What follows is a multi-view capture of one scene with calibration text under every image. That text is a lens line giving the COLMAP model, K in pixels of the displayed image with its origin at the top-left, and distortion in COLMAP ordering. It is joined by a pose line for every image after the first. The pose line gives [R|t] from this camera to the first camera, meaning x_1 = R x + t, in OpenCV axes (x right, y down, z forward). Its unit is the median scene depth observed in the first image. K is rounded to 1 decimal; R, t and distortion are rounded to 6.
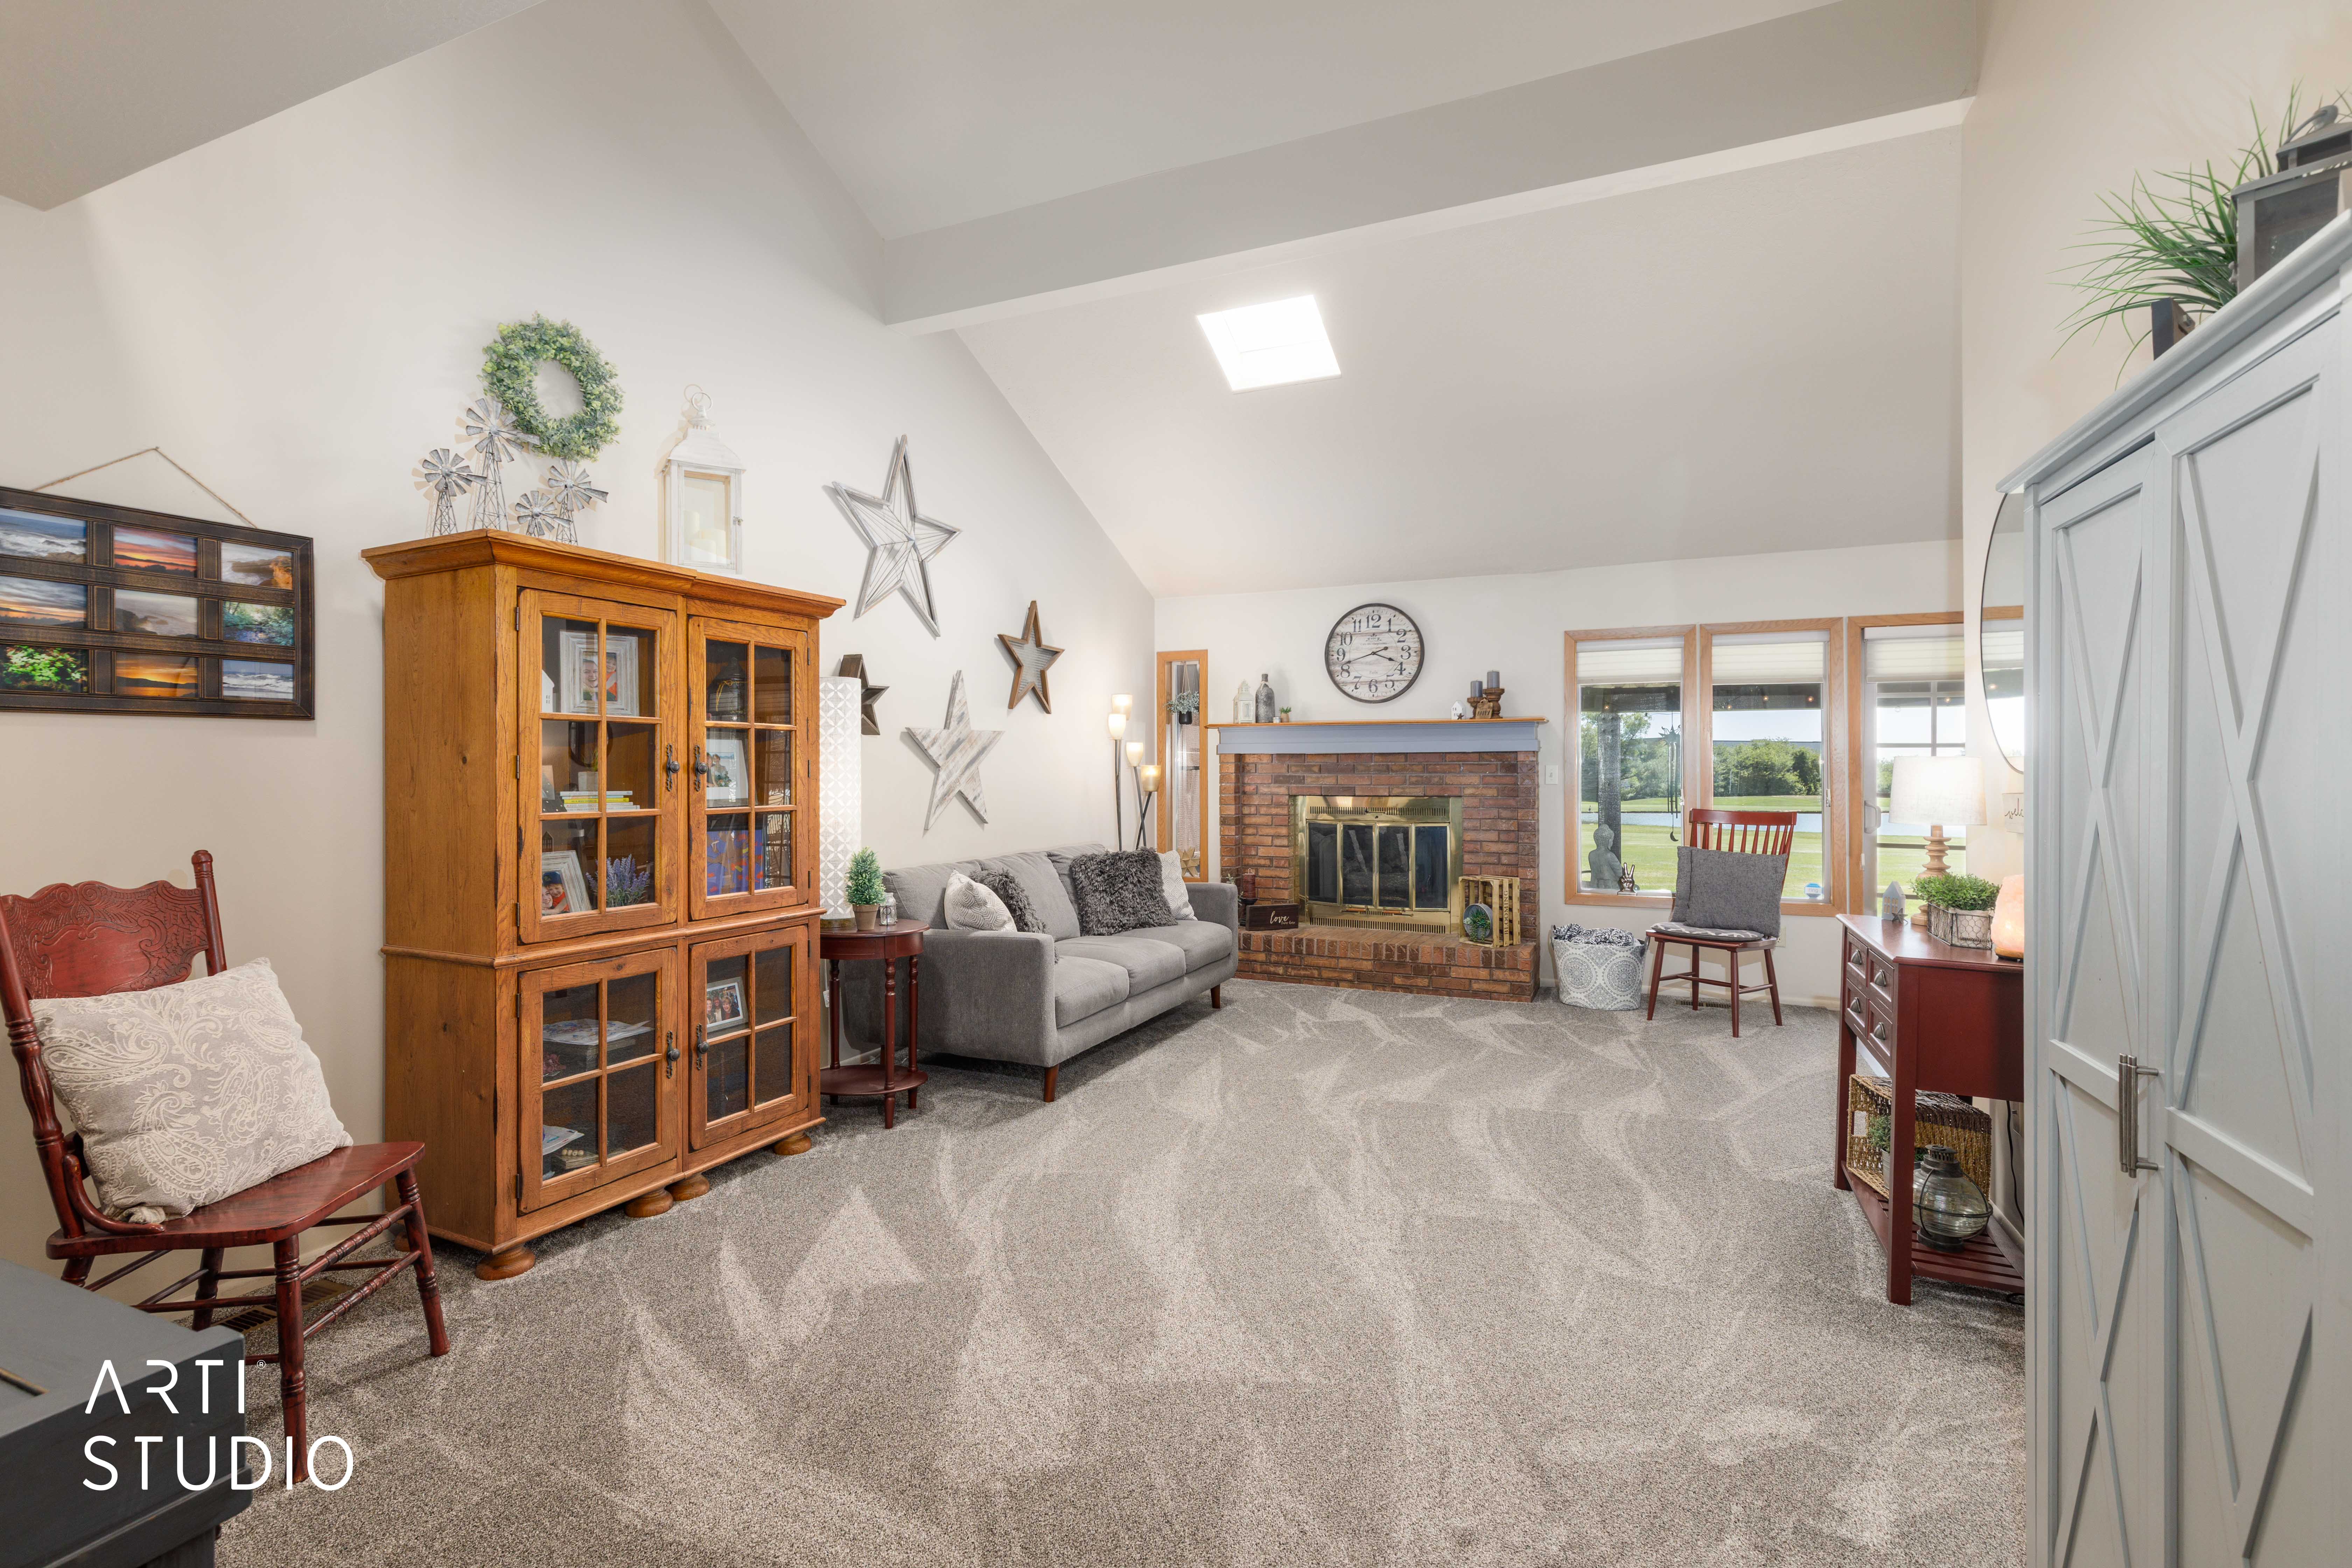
lens RADIAL K [[1055.5, 0, 1192.2], [0, 1055.5, 778.0], [0, 0, 1]] dist [0.006666, -0.000531]
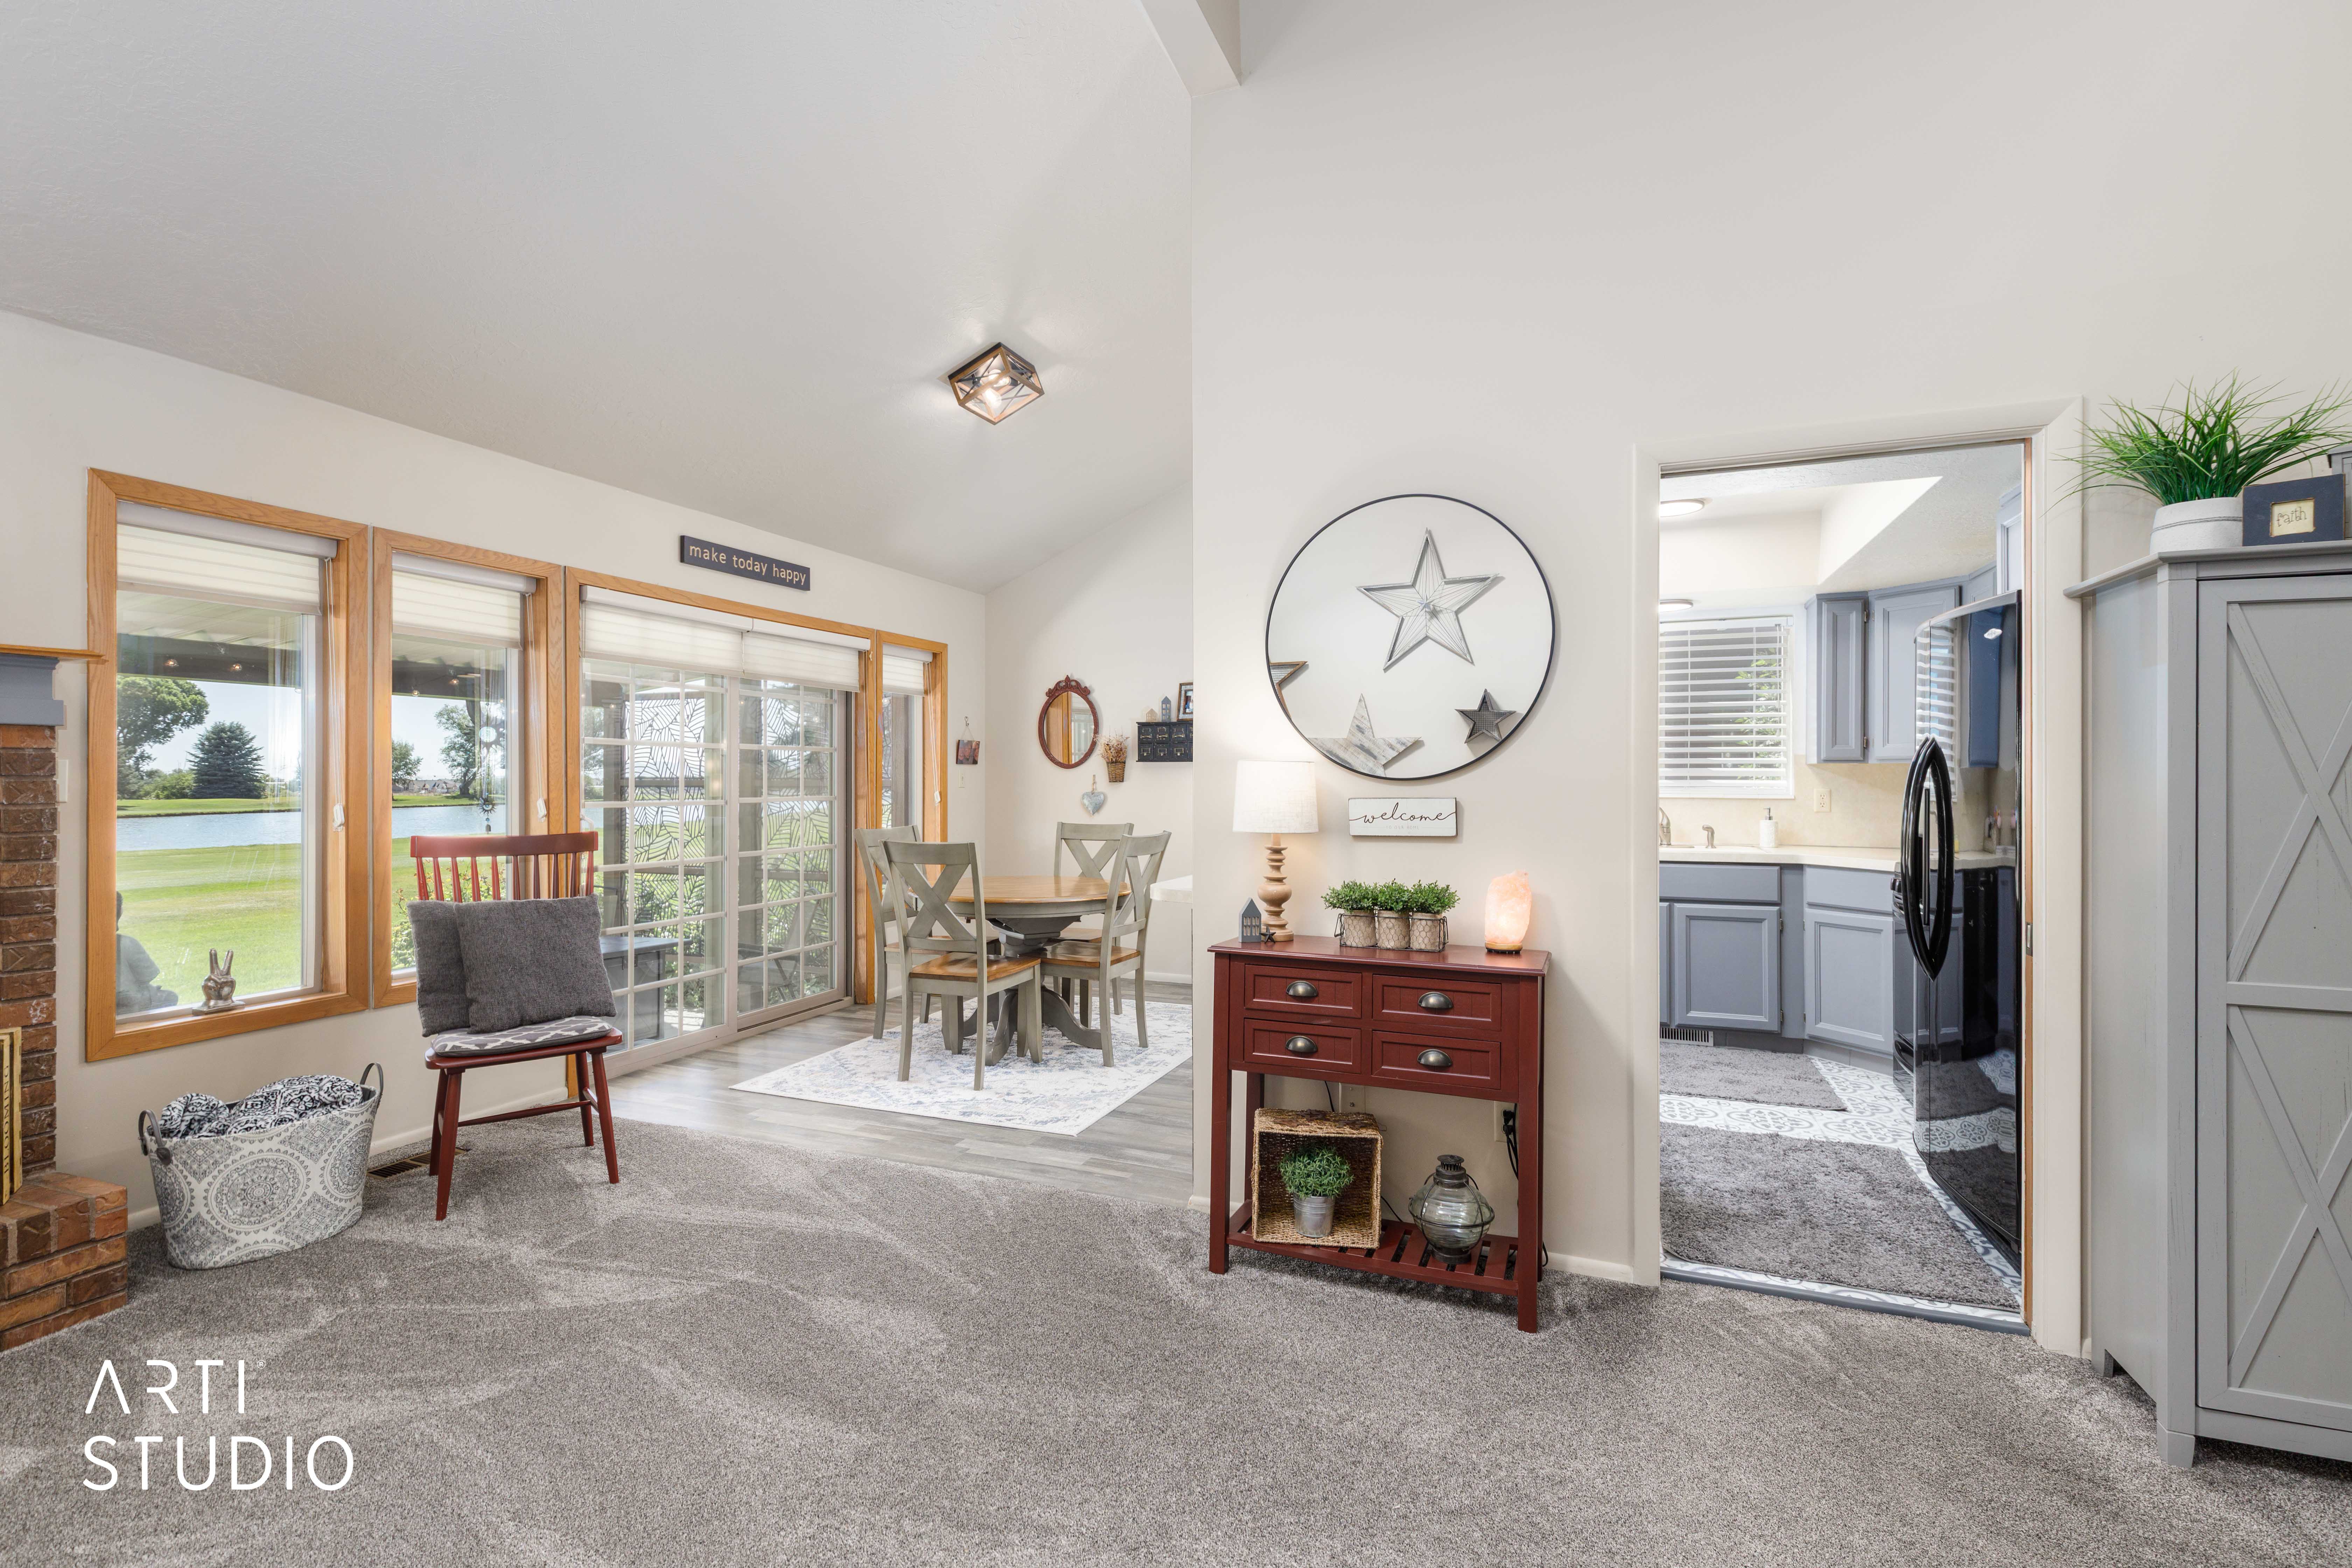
lens RADIAL K [[1055.5, 0, 1176.6], [0, 1055.5, 777.5], [0, 0, 1]] dist [0.006666, -0.000531]
pose [[-0.019645, -0.001311, 0.999806, -0.114601], [0.002826, 0.999995, 0.001367, -0.003421], [-0.999803, 0.002852, -0.019641, 0.522769]]
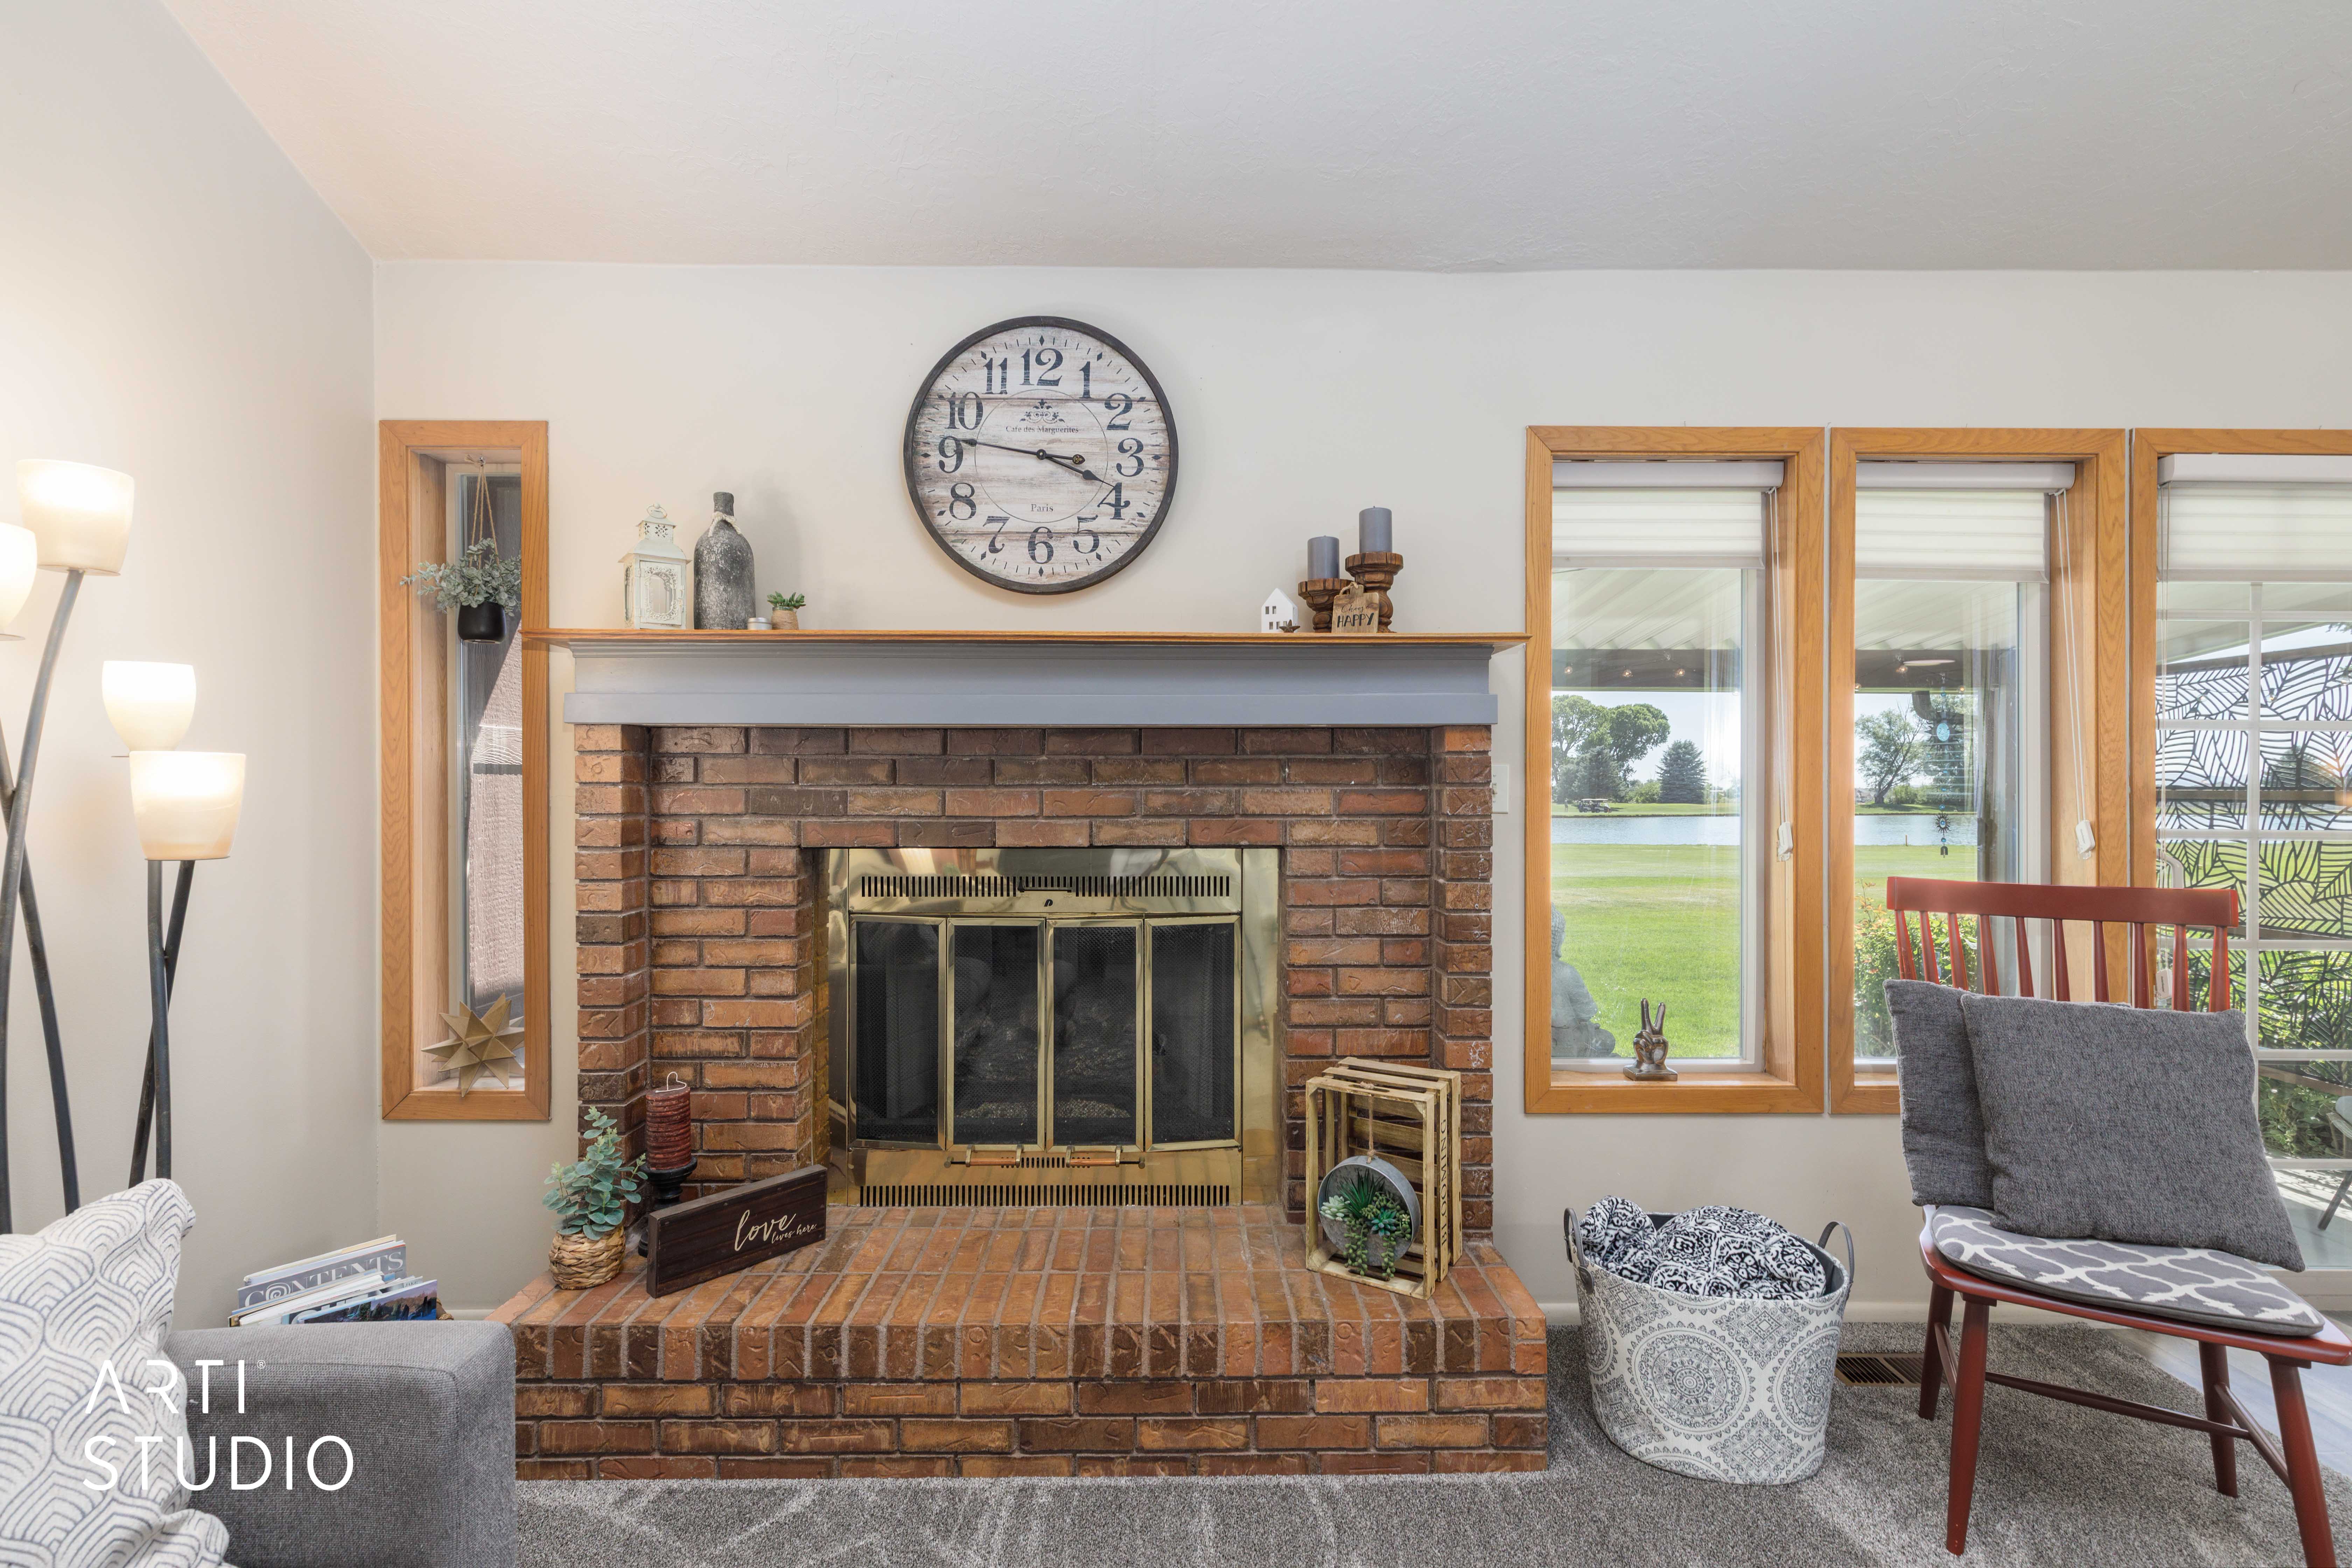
lens RADIAL K [[1055.5, 0, 1166.6], [0, 1055.5, 784.7], [0, 0, 1]] dist [0.006666, -0.000531]
pose [[0.918696, 0.000161, 0.394965, 0.069643], [0.001038, 0.999995, -0.002820, -0.003361], [-0.394964, 0.003000, 0.918692, 0.670703]]
